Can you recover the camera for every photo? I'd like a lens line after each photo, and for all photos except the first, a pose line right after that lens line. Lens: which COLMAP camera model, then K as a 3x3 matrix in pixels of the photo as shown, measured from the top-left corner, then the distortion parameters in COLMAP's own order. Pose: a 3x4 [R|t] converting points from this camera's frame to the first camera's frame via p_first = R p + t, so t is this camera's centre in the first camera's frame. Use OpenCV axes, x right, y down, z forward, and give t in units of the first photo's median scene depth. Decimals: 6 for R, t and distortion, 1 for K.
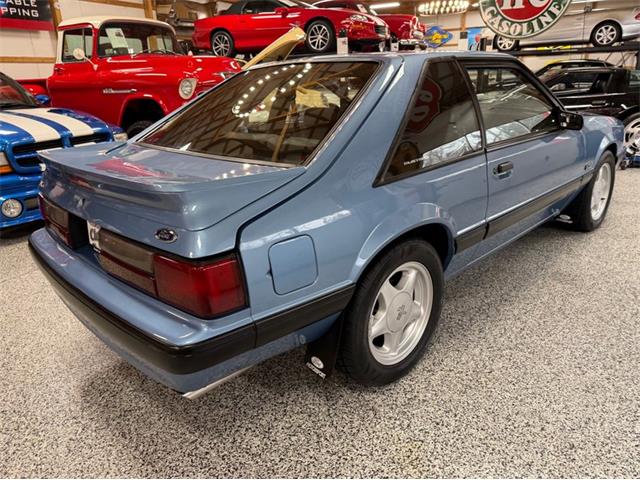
lens RADIAL K [[475.4, 0, 322.9], [0, 475.4, 240.1], [0, 0, 1]] dist [0.003743, -0.009725]
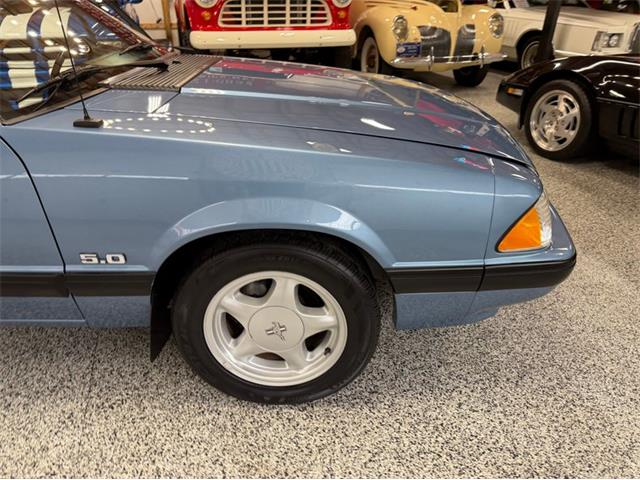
lens RADIAL K [[468.8, 0, 320.0], [0, 468.8, 240.0], [0, 0, 1]] dist [0.006063, -0.009835]
pose [[0.690779, 0.379040, -0.615754, 0.512318], [-0.260513, 0.924862, 0.277062, -0.181555], [0.674505, -0.030977, 0.737620, 0.460709]]
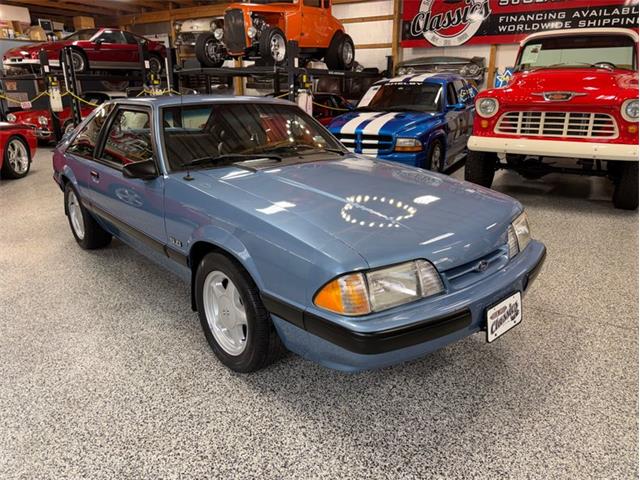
lens RADIAL K [[476.0, 0, 322.1], [0, 476.0, 221.7], [0, 0, 1]] dist [0.035711, -0.052894]
pose [[-0.081854, 0.308505, -0.947694, 0.723426], [-0.311722, 0.895253, 0.318357, -0.291310], [0.946641, 0.321477, 0.022888, 0.669377]]
